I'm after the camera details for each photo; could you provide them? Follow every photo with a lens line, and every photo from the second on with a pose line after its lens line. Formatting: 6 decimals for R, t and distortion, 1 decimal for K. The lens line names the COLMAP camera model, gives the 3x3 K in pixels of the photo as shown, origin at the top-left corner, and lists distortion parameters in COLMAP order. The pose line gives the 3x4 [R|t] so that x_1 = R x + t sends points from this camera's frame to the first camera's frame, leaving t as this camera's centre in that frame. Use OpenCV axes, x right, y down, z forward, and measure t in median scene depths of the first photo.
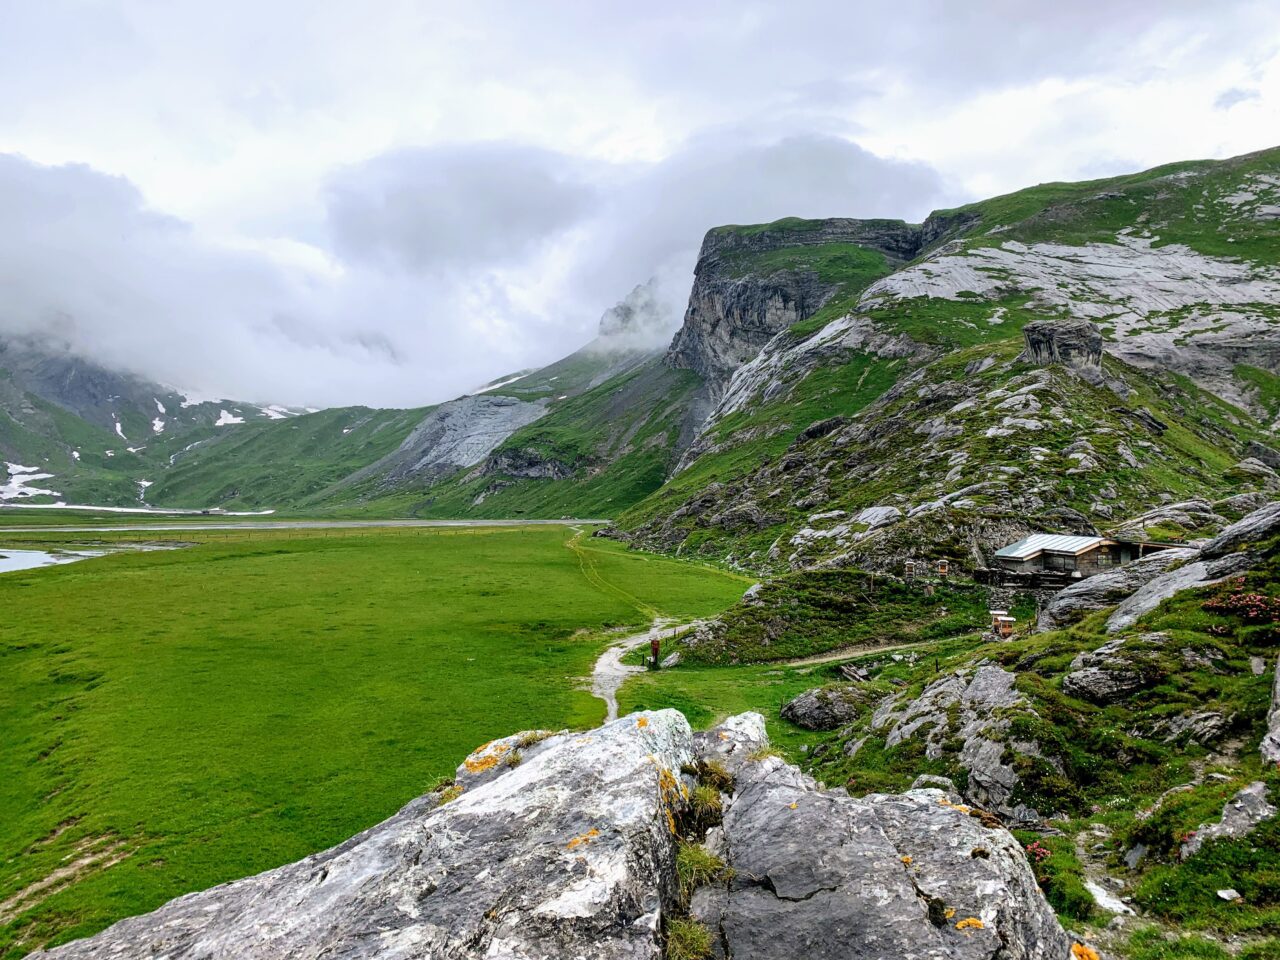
lens RADIAL K [[980.0, 0, 646.0], [0, 980.0, 483.9], [0, 0, 1]] dist [0.007296, -0.002099]
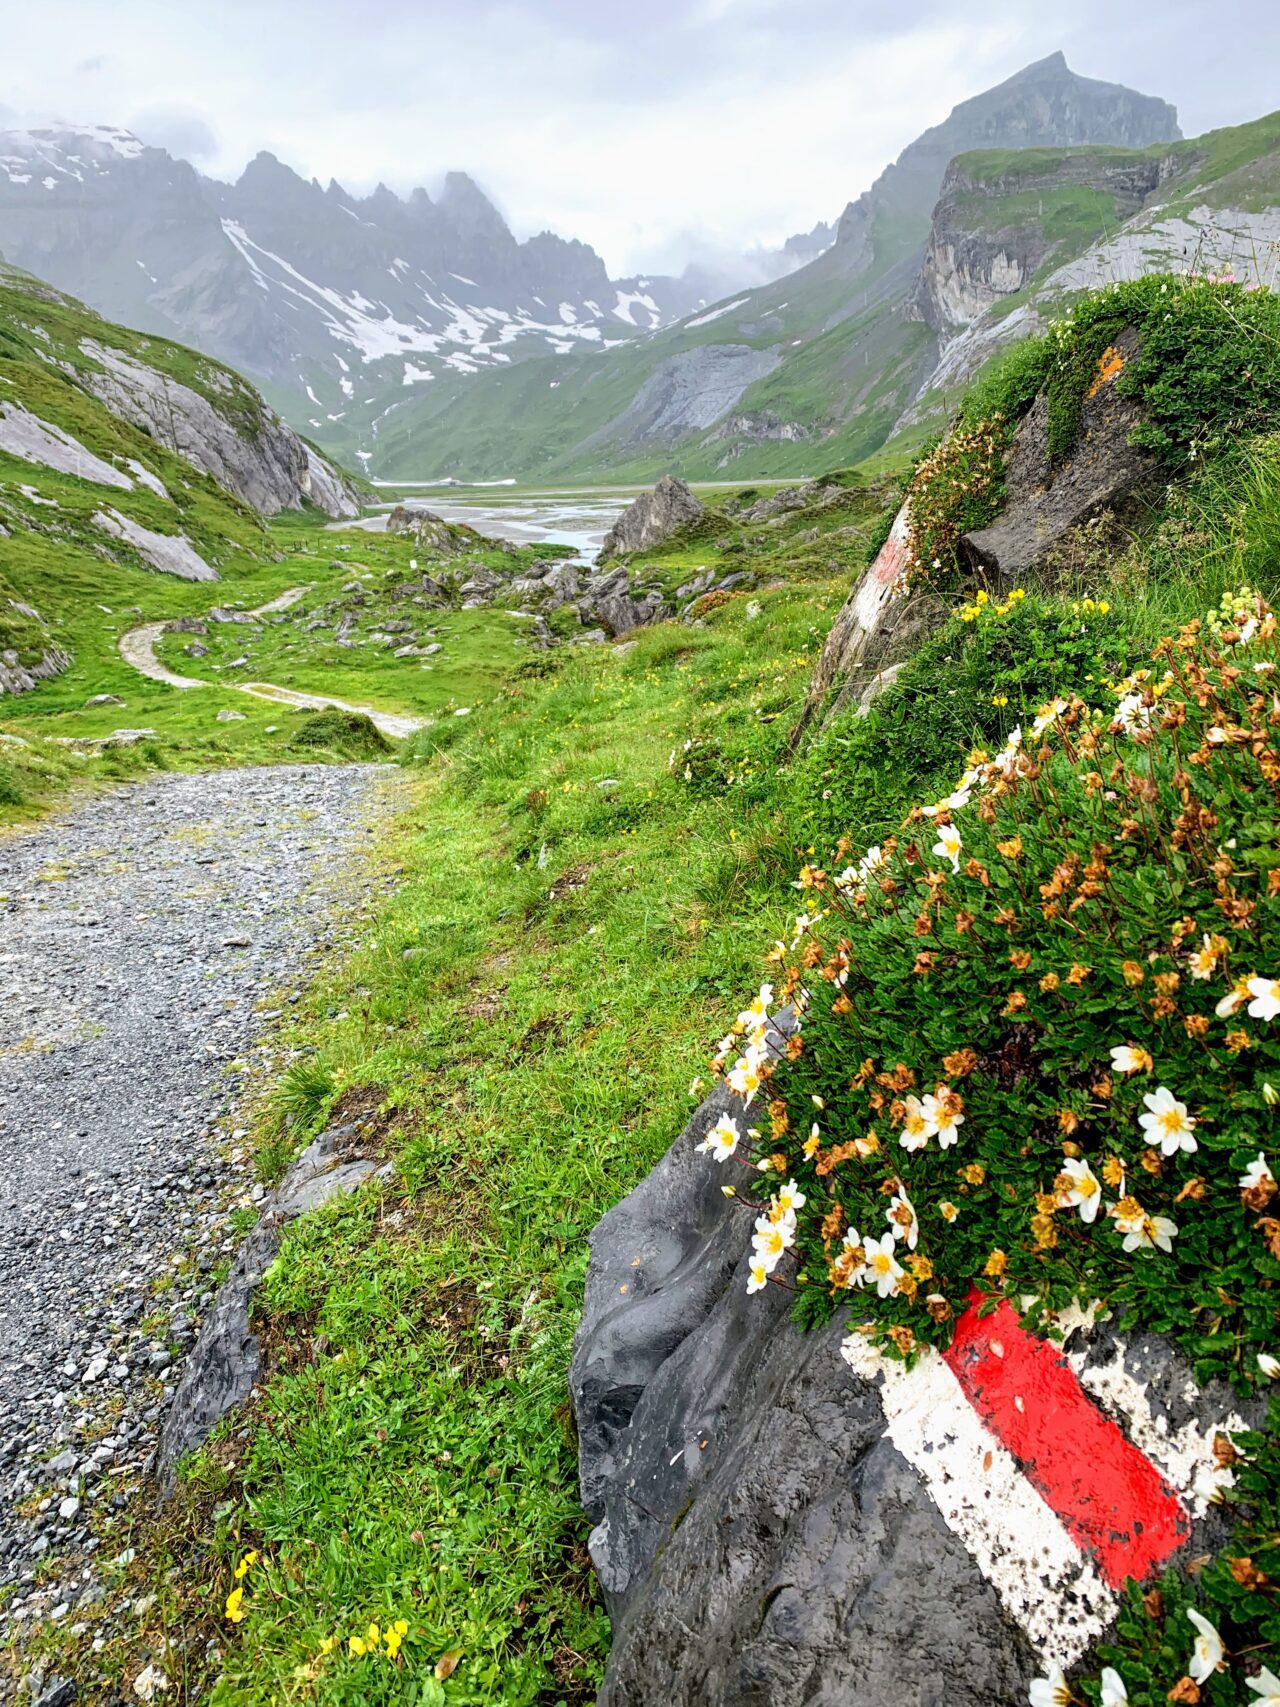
lens RADIAL K [[1313.3, 0, 627.4], [0, 1313.3, 877.0], [0, 0, 1]] dist [0.041843, -0.057324]
pose [[0.980200, 0.025359, -0.196381, 0.029367], [0.039143, 0.947379, 0.317711, -0.018560], [0.194104, -0.319107, 0.927628, -0.571661]]
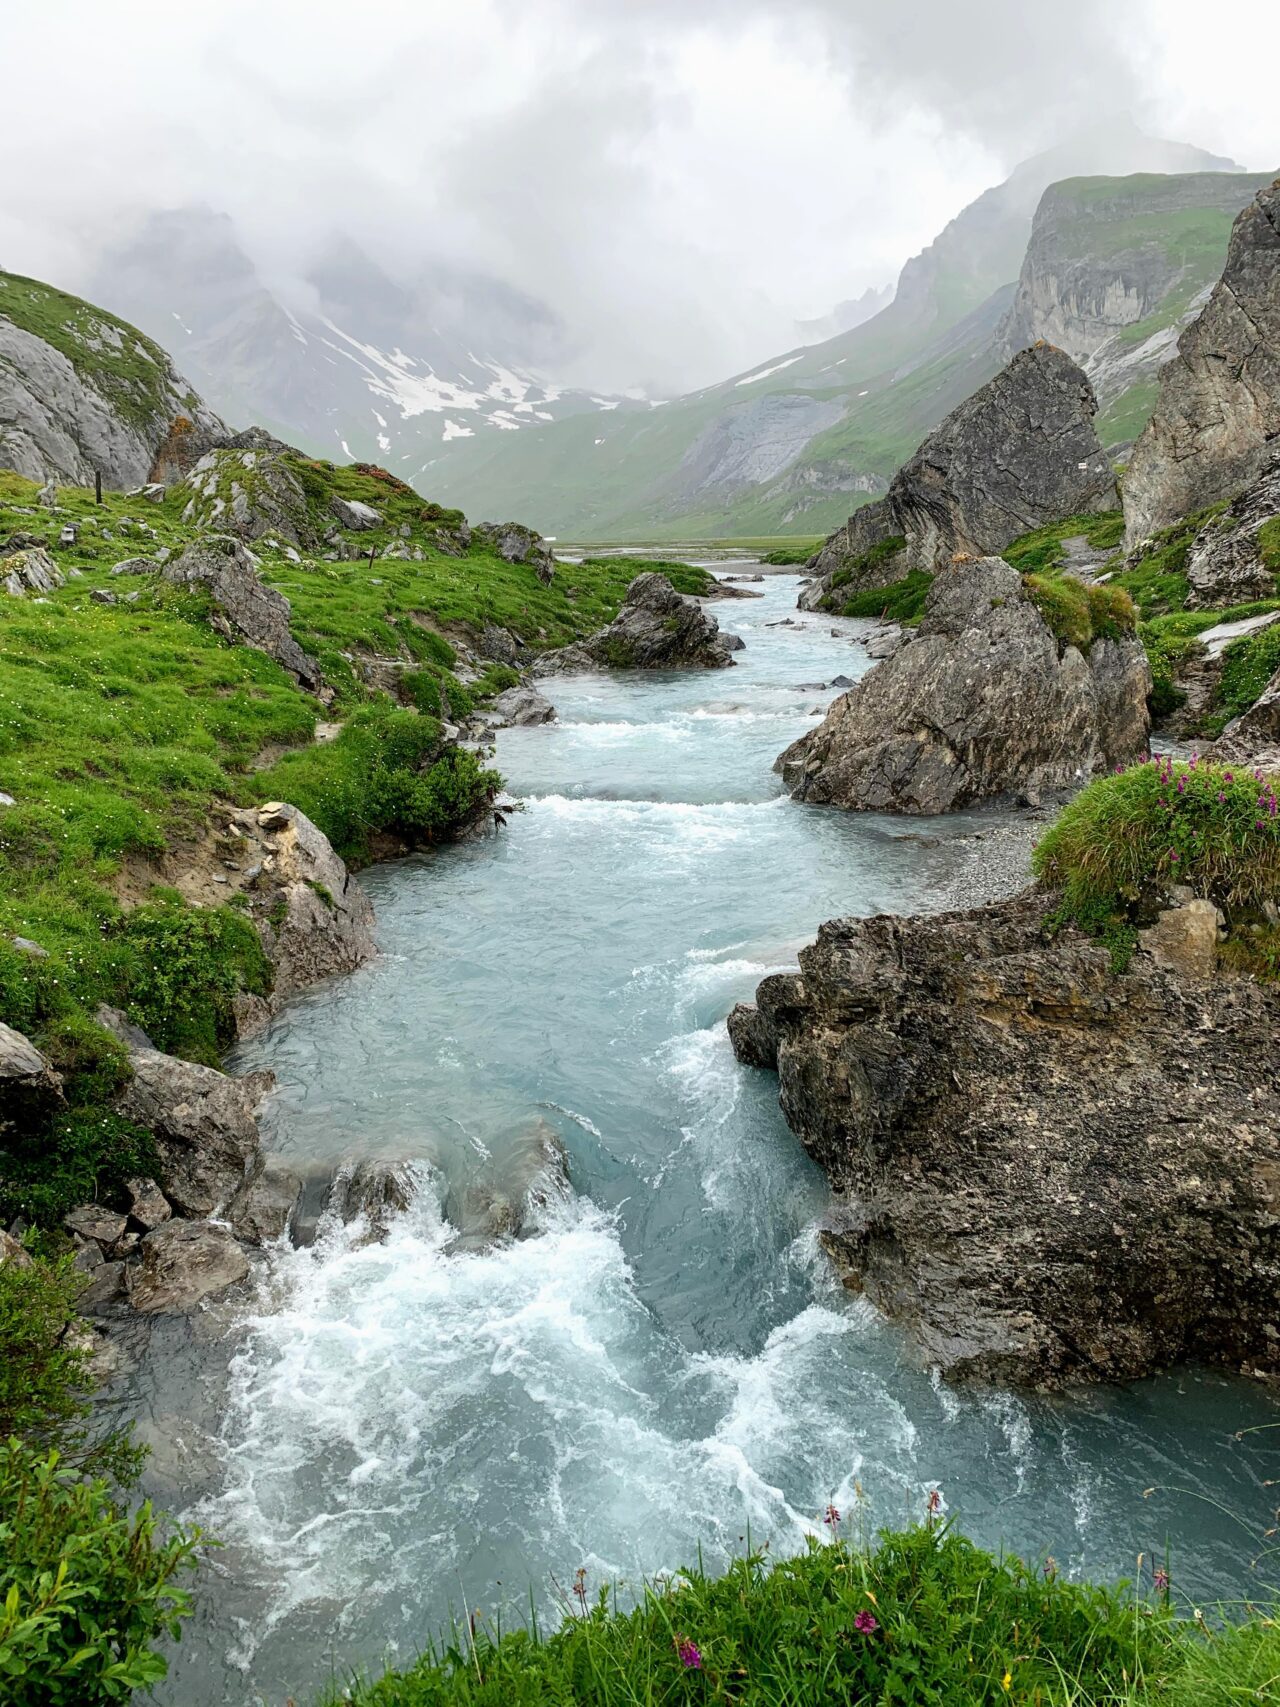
lens RADIAL K [[1313.3, 0, 635.0], [0, 1313.3, 873.9], [0, 0, 1]] dist [0.041843, -0.057324]
pose [[0.975684, 0.032013, -0.216831, -0.022146], [0.028510, 0.962334, 0.270370, -0.001298], [0.217319, -0.269978, 0.938021, -0.393008]]
